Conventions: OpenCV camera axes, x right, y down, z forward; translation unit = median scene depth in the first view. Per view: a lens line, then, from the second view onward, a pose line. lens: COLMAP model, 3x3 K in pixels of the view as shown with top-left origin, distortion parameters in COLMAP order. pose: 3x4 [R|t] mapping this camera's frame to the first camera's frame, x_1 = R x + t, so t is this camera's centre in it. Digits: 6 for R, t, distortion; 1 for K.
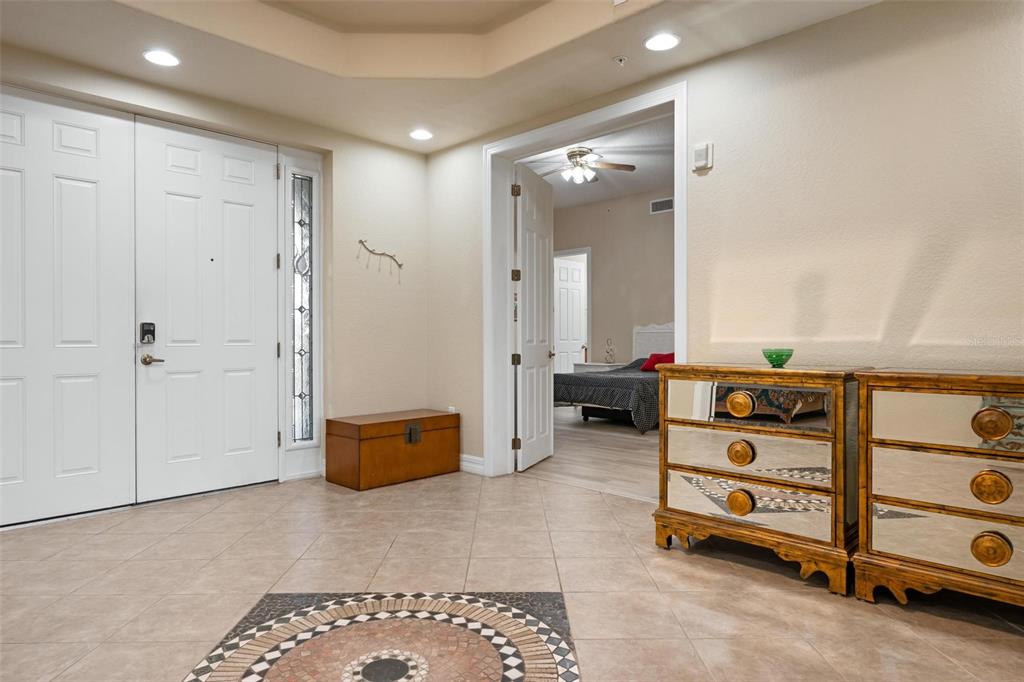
lens RADIAL K [[630.7, 0, 512.0], [0, 630.7, 341.0], [0, 0, 1]] dist [-0.003438, 0.000311]
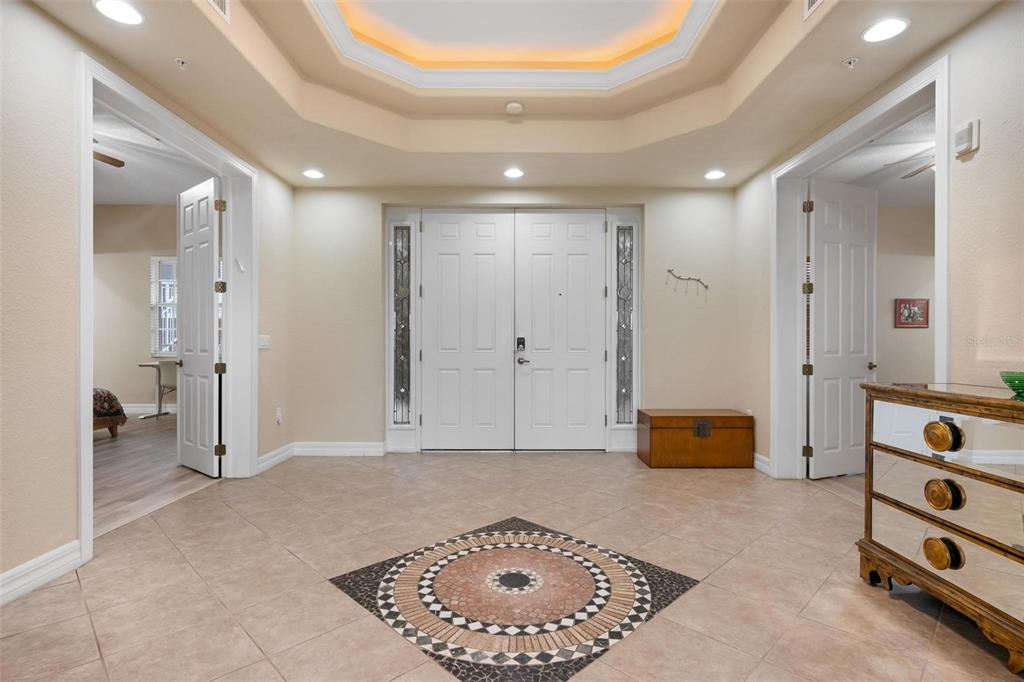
lens RADIAL K [[509.8, 0, 512.0], [0, 509.8, 341.0], [0, 0, 1]] dist [-0.001177, -0.000429]
pose [[0.695828, 0.001832, -0.718206, 0.385728], [-0.005794, 0.999979, -0.003063, -0.018121], [0.718185, 0.006293, 0.695824, 0.099458]]
